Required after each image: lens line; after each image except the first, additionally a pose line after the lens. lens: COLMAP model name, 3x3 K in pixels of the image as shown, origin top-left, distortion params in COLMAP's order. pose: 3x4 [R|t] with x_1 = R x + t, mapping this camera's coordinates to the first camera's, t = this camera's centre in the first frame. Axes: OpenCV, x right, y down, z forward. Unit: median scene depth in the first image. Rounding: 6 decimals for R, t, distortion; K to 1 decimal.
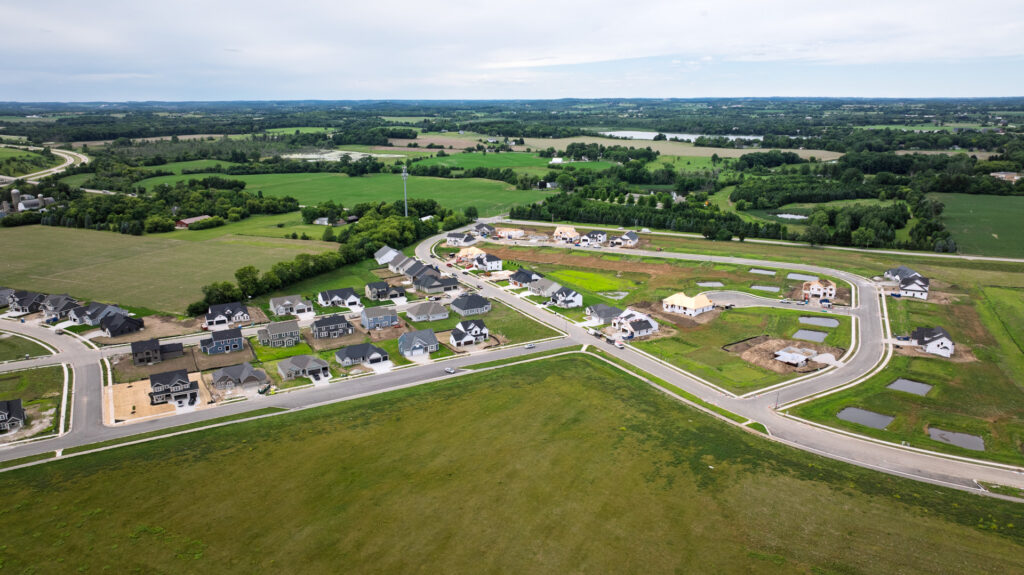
lens RADIAL K [[719.2, 0, 516.8], [0, 719.2, 285.6], [0, 0, 1]] dist [-0.024557, 0.015047]
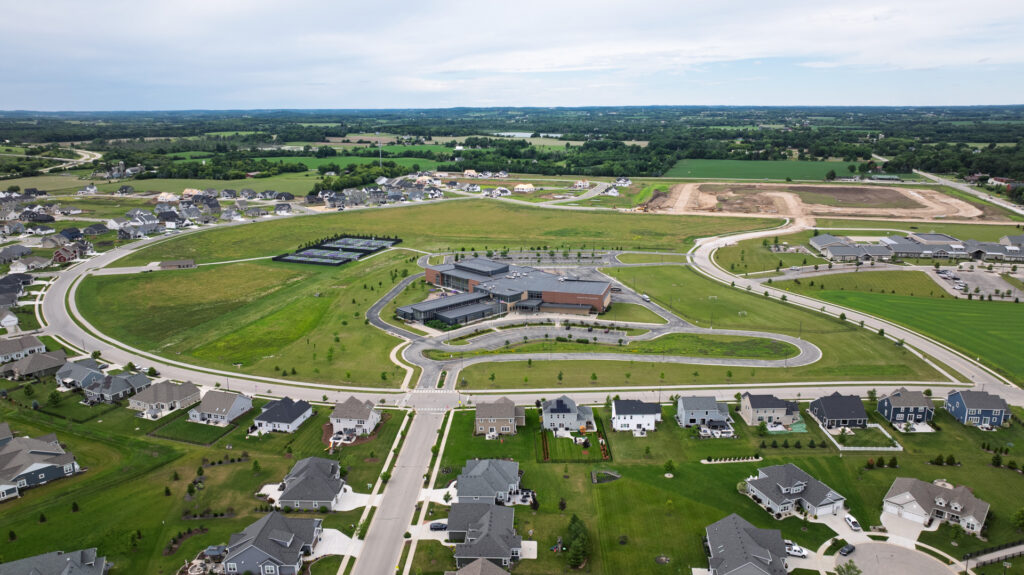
lens RADIAL K [[719.2, 0, 516.8], [0, 719.2, 285.6], [0, 0, 1]] dist [-0.024557, 0.015047]
pose [[0.989248, -0.036097, 0.141723, -0.032715], [0.037845, 0.999237, -0.009657, 0.089708], [-0.141266, 0.014916, 0.989859, -0.325387]]
